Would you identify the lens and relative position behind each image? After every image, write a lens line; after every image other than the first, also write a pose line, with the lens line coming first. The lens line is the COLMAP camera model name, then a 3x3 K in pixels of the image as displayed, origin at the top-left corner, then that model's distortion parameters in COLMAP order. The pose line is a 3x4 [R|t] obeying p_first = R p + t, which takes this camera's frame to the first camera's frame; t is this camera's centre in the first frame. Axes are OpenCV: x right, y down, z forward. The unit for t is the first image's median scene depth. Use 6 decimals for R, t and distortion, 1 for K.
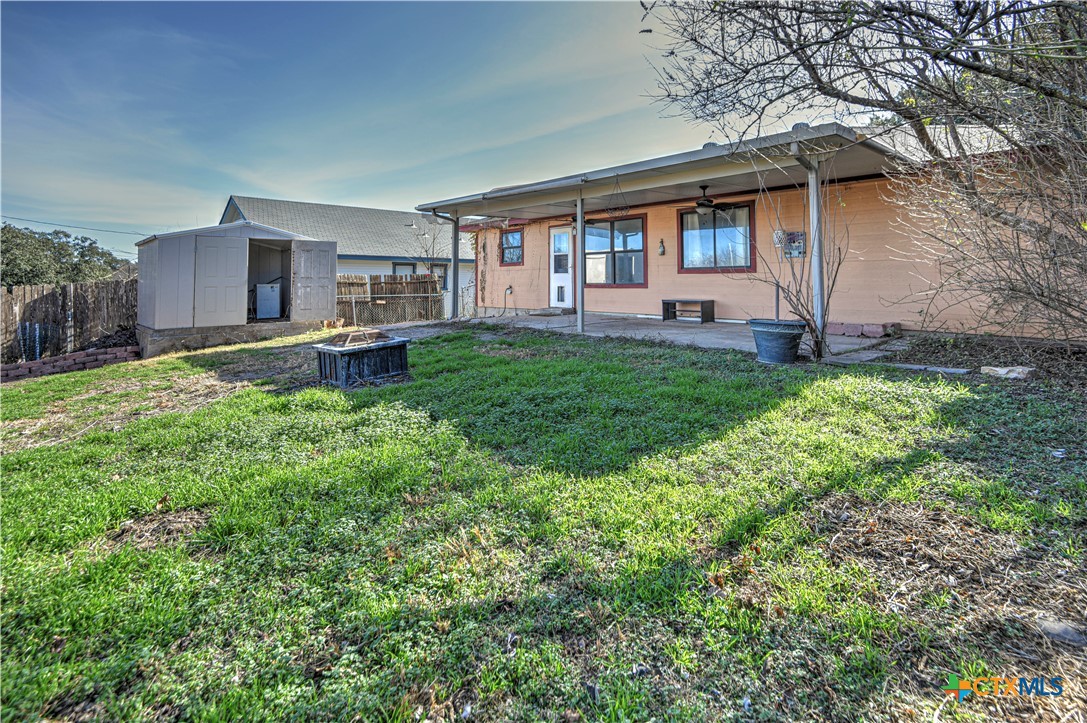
lens RADIAL K [[556.8, 0, 543.5], [0, 556.8, 361.5], [0, 0, 1]] dist [0.000615, 0.000094]
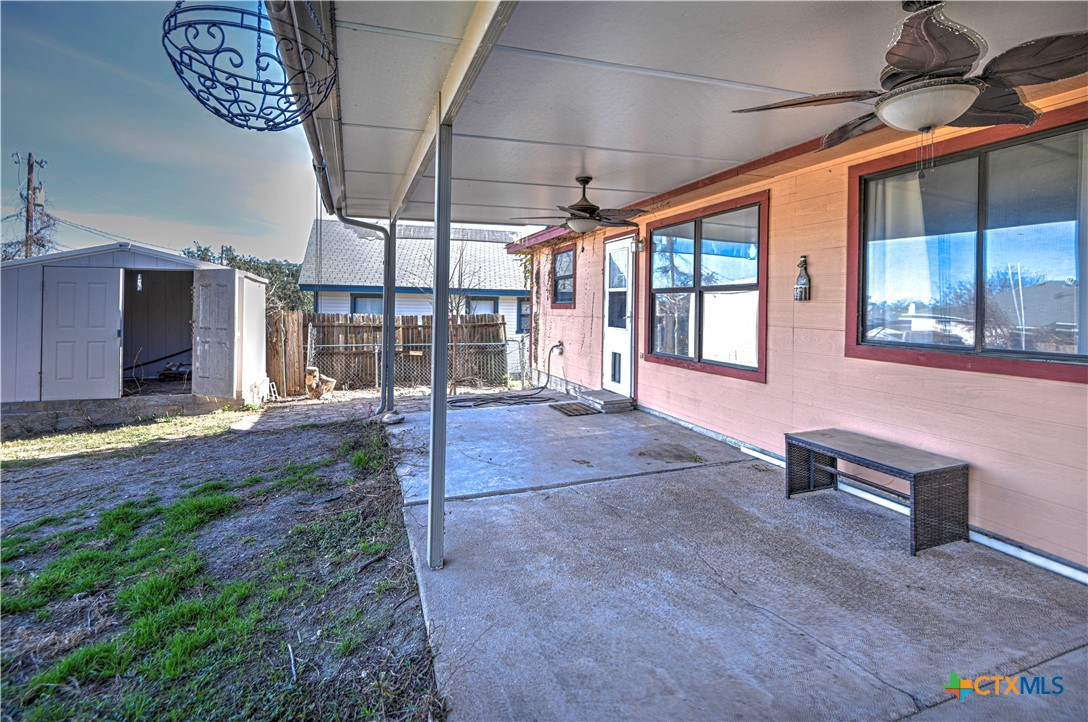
lens RADIAL K [[557.4, 0, 544.0], [0, 557.4, 361.0], [0, 0, 1]] dist [0.000615, 0.000094]
pose [[0.931938, 0.045716, -0.359725, 0.156004], [-0.061759, 0.997538, -0.033227, -0.107029], [0.357320, 0.053182, 0.932467, 0.501109]]
